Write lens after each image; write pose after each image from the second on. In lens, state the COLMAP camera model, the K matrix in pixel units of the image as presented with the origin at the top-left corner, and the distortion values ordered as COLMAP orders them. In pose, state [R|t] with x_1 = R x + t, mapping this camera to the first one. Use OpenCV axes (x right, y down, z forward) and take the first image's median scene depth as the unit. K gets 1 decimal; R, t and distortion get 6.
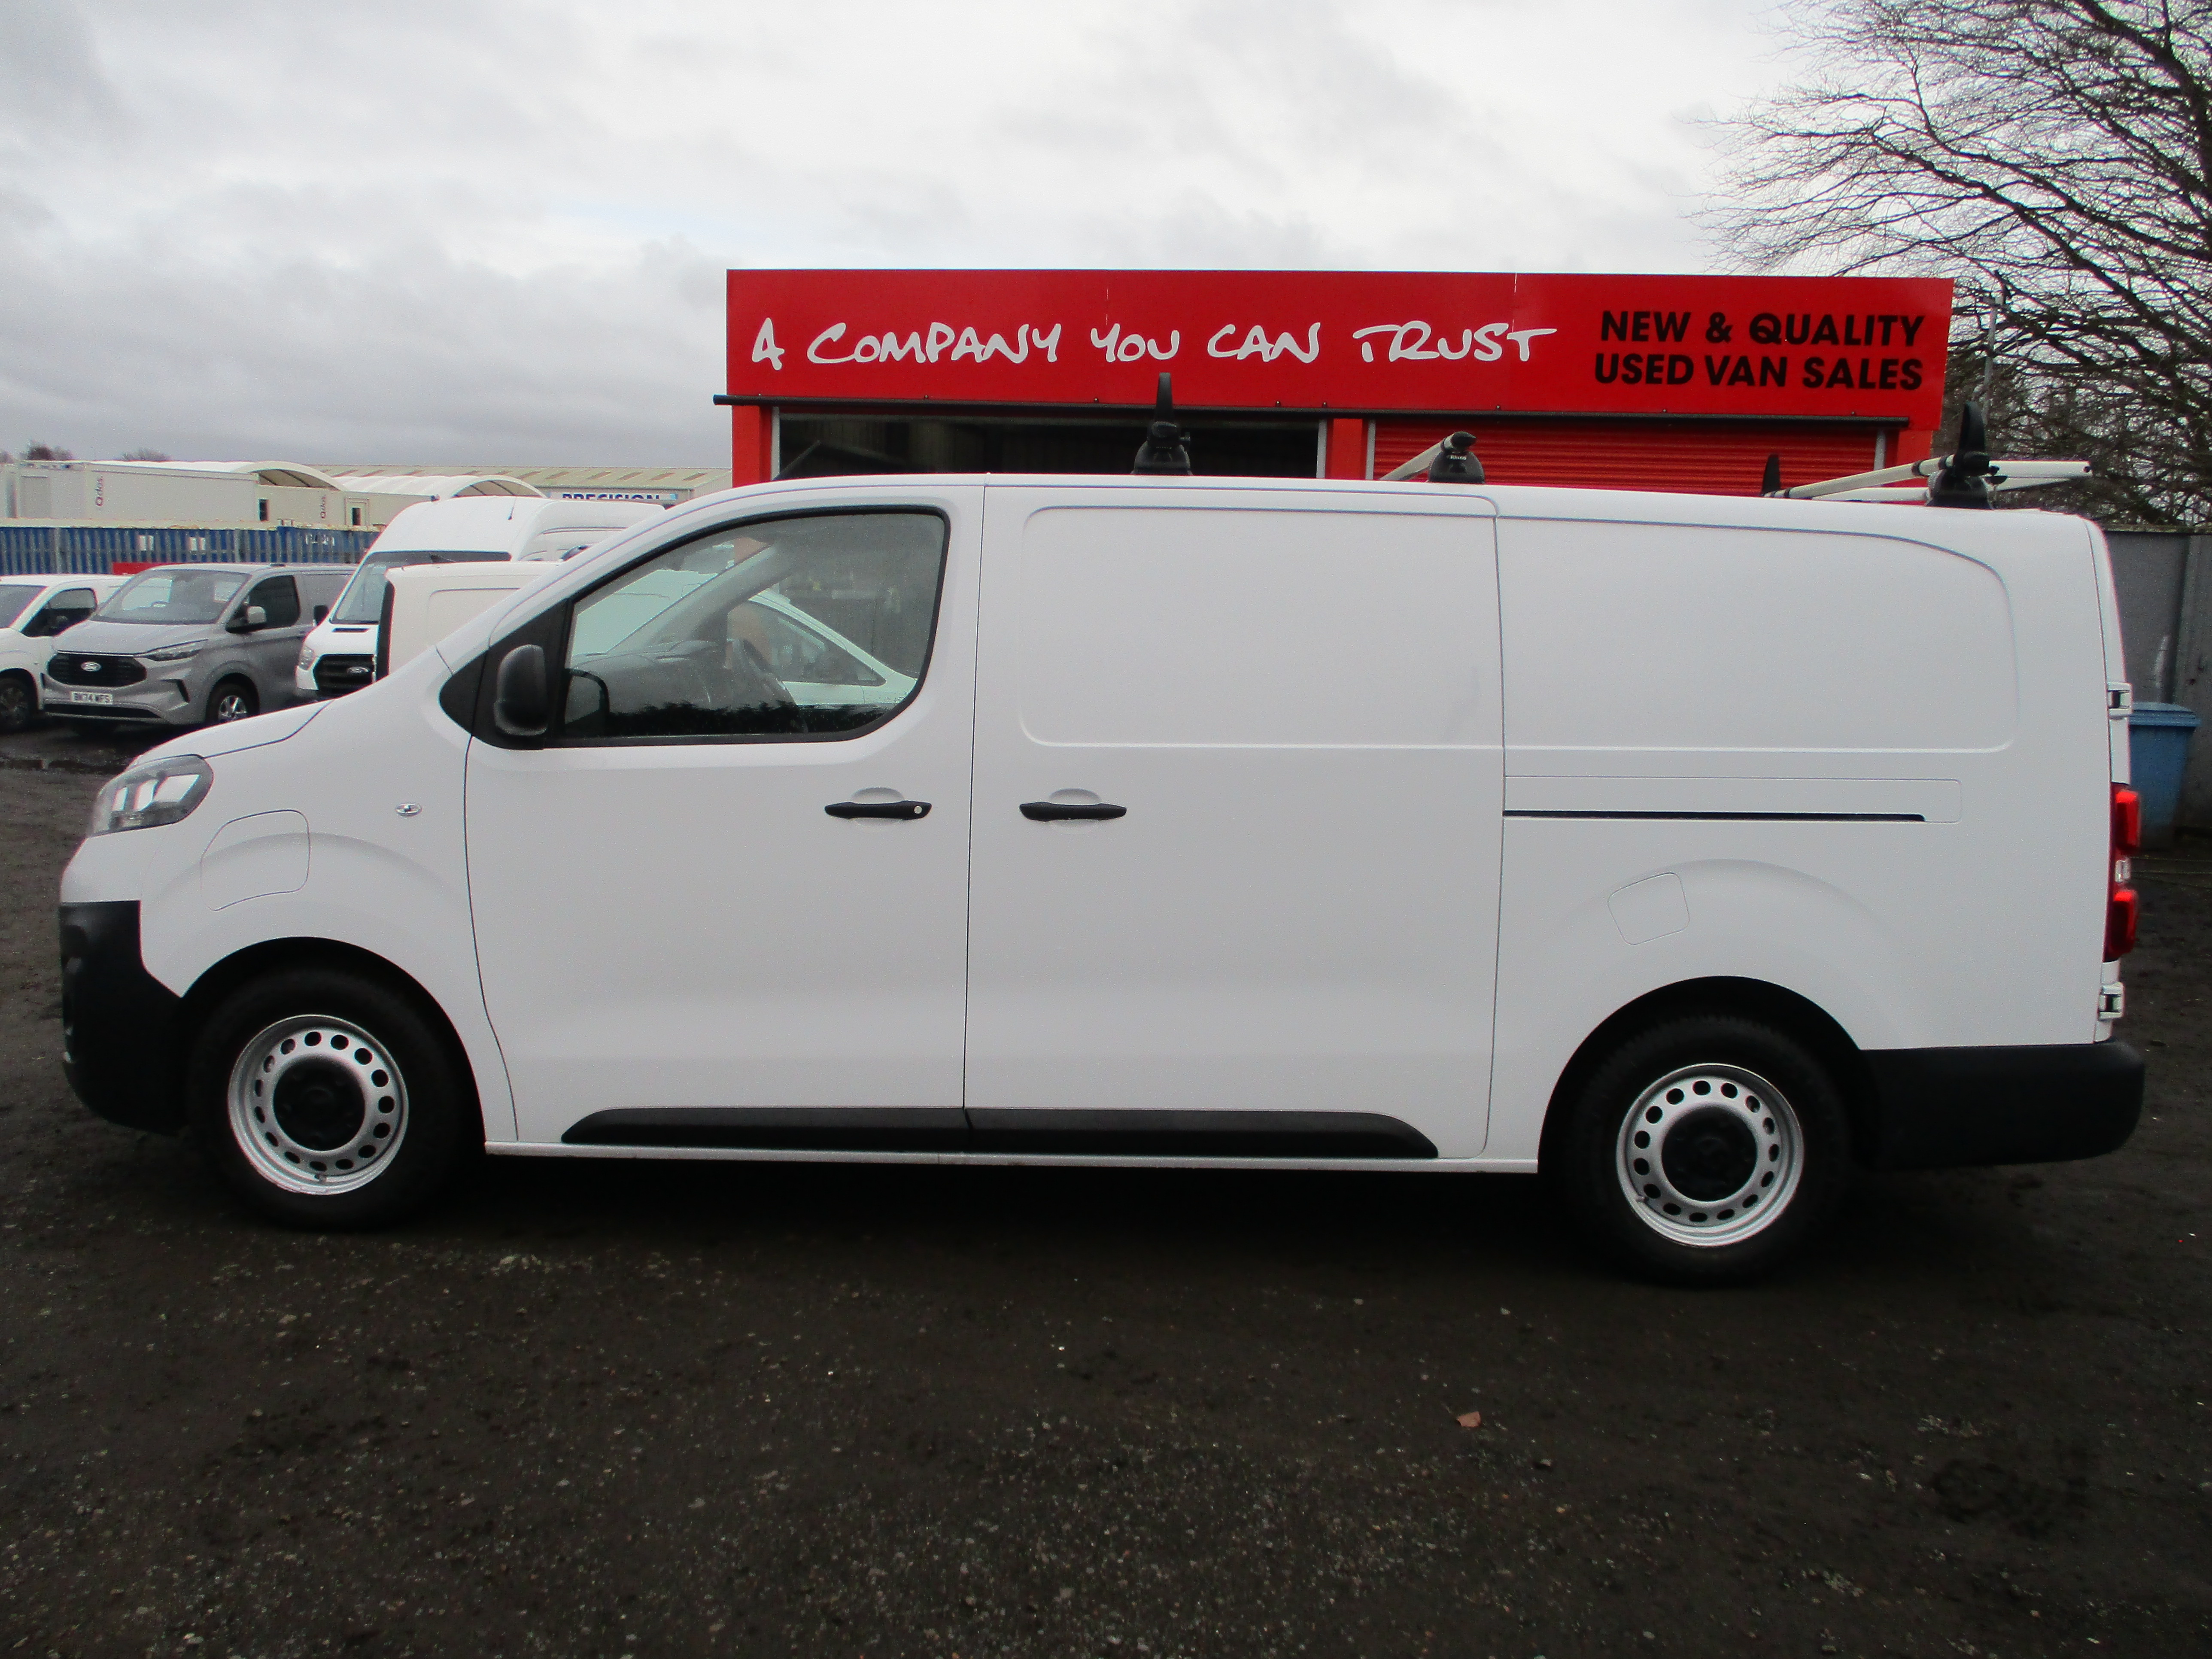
lens RADIAL K [[1809.0, 0, 1106.0], [0, 1809.0, 829.5], [0, 0, 1]] dist [-0.023155, 0.022901]
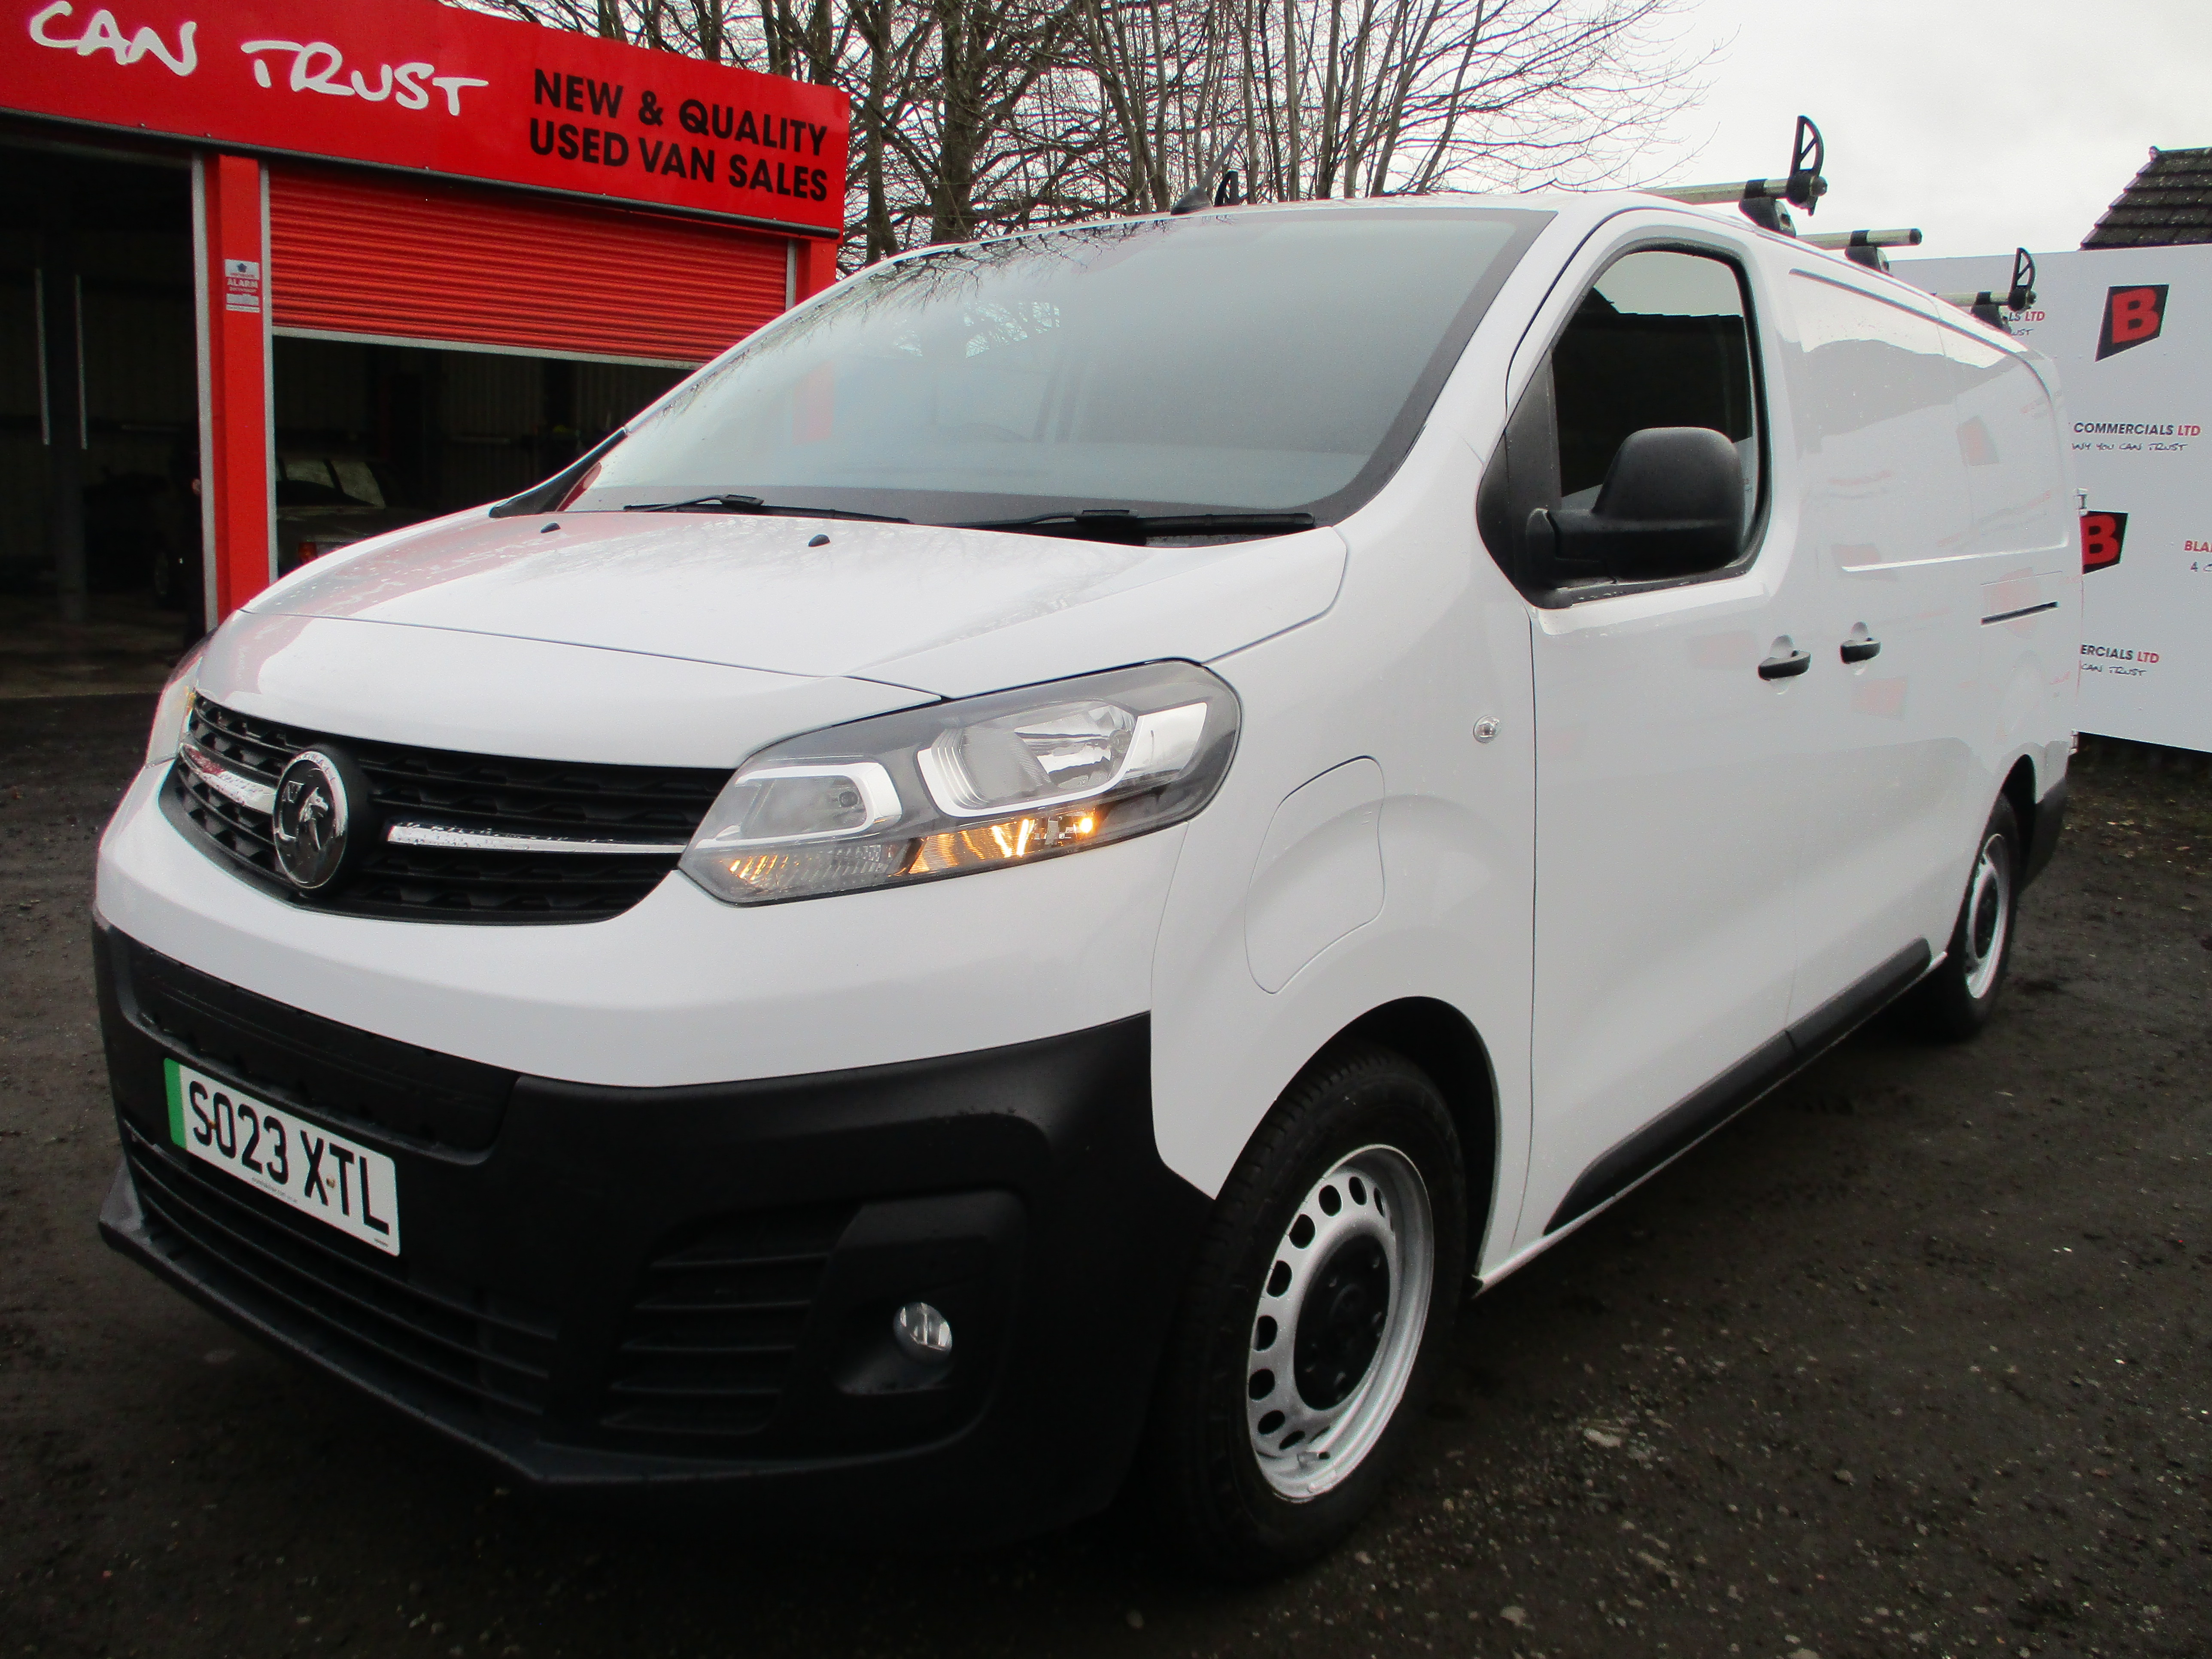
lens RADIAL K [[1809.0, 0, 1106.0], [0, 1809.0, 829.5], [0, 0, 1]] dist [-0.023155, 0.022901]
pose [[0.637129, -0.150026, 0.756015, -0.261560], [0.075879, 0.988317, 0.132178, -0.018455], [-0.767013, -0.026849, 0.641069, 0.221858]]
